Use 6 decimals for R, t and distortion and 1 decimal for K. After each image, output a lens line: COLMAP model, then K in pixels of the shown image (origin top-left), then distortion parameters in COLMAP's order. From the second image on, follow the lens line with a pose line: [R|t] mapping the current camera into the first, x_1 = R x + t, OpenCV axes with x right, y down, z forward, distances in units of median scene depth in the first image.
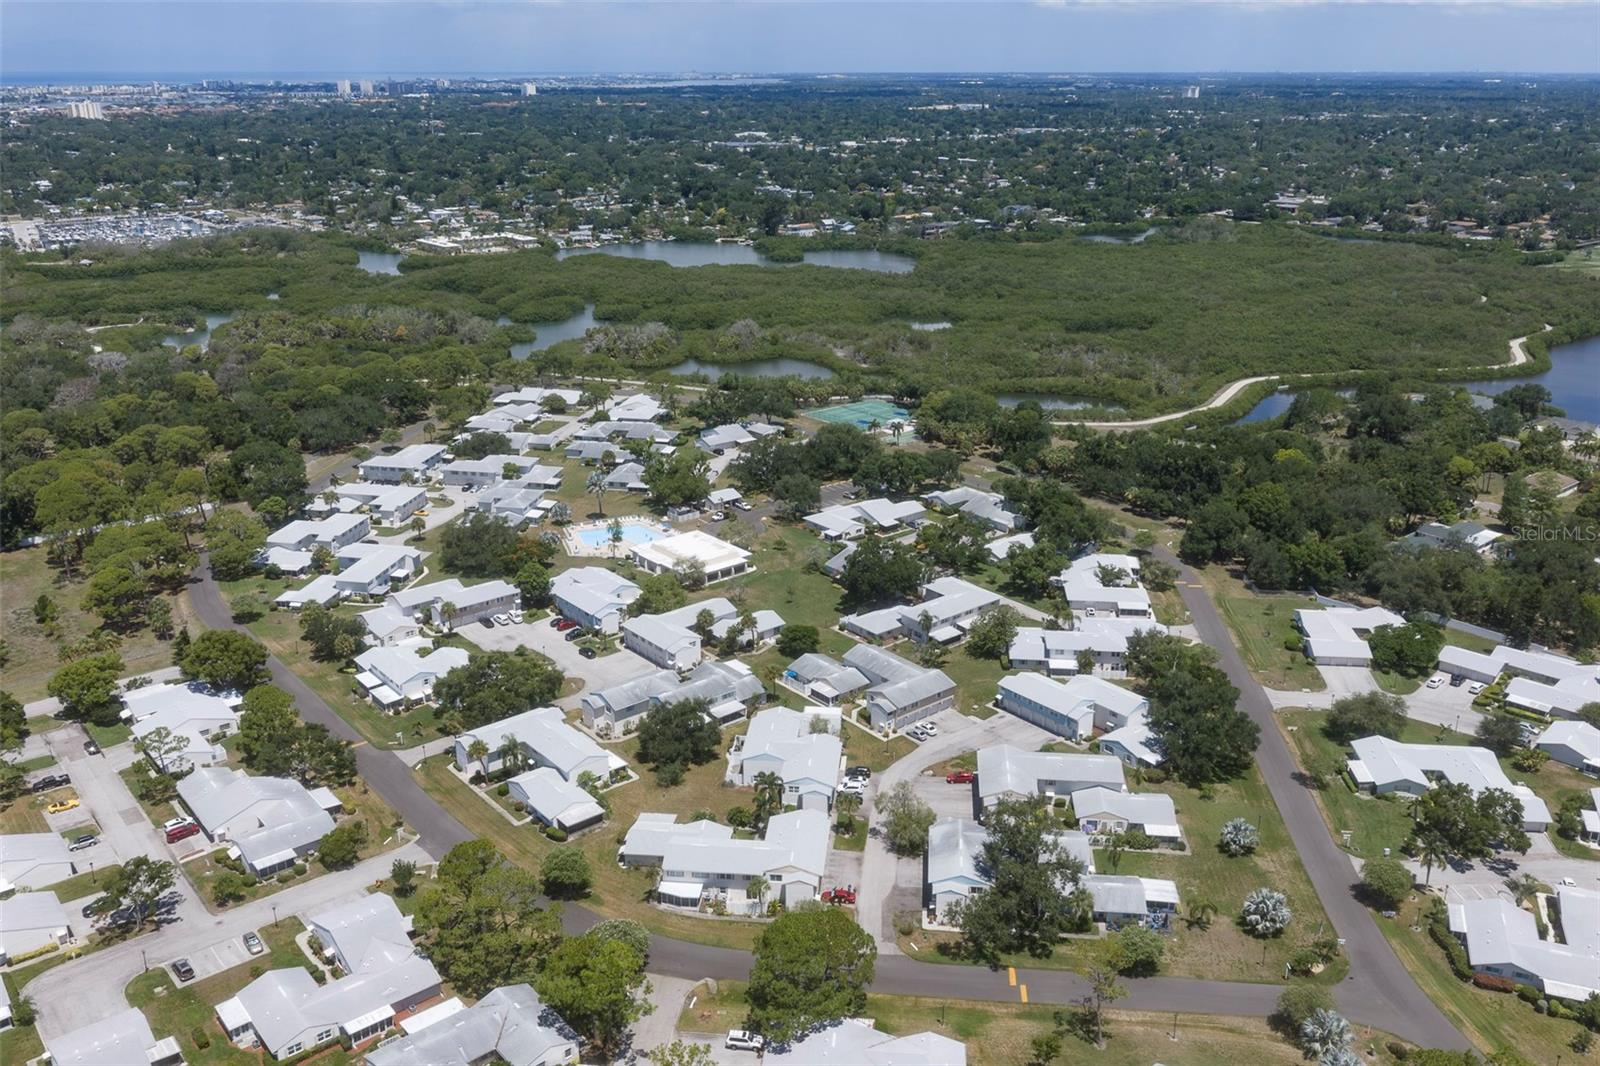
lens RADIAL K [[1320.2, 0, 807.9], [0, 1320.2, 526.3], [0, 0, 1]] dist [0.023171, -0.046452]
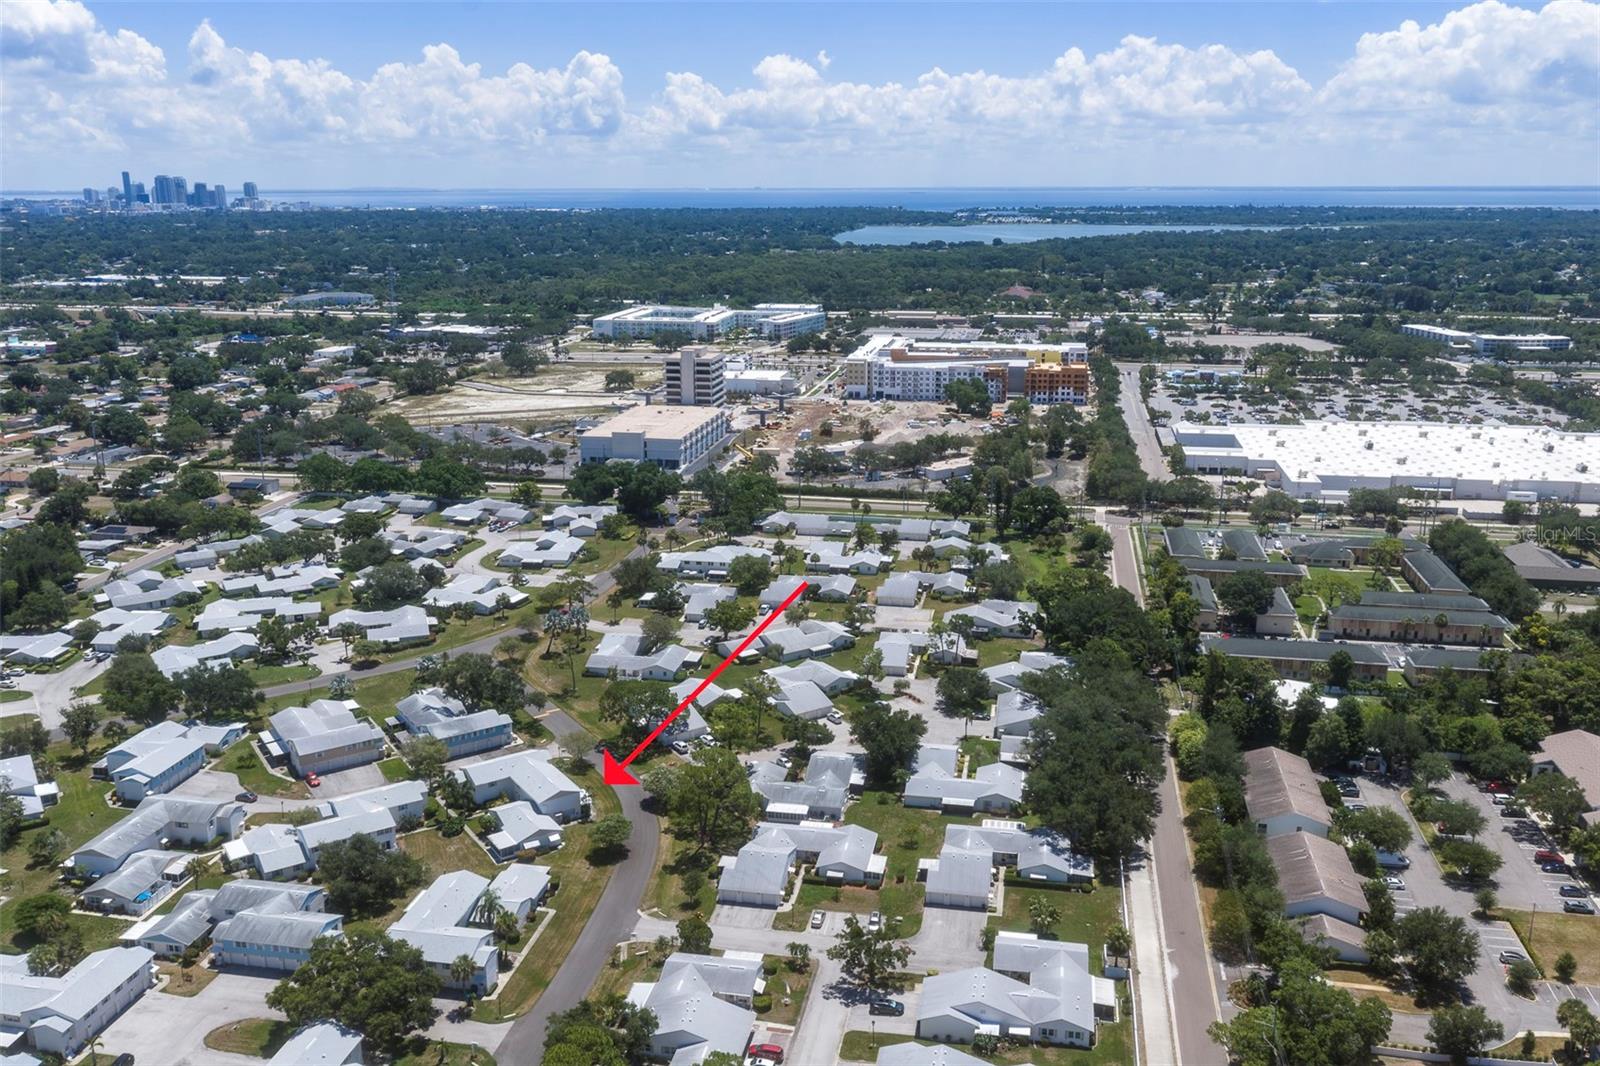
lens RADIAL K [[1320.2, 0, 807.9], [0, 1320.2, 526.3], [0, 0, 1]] dist [0.023171, -0.046452]
pose [[-0.638125, -0.191580, 0.745717, -0.743905], [0.254090, 0.861884, 0.438855, -0.301881], [-0.726797, 0.469523, -0.501312, 0.875181]]
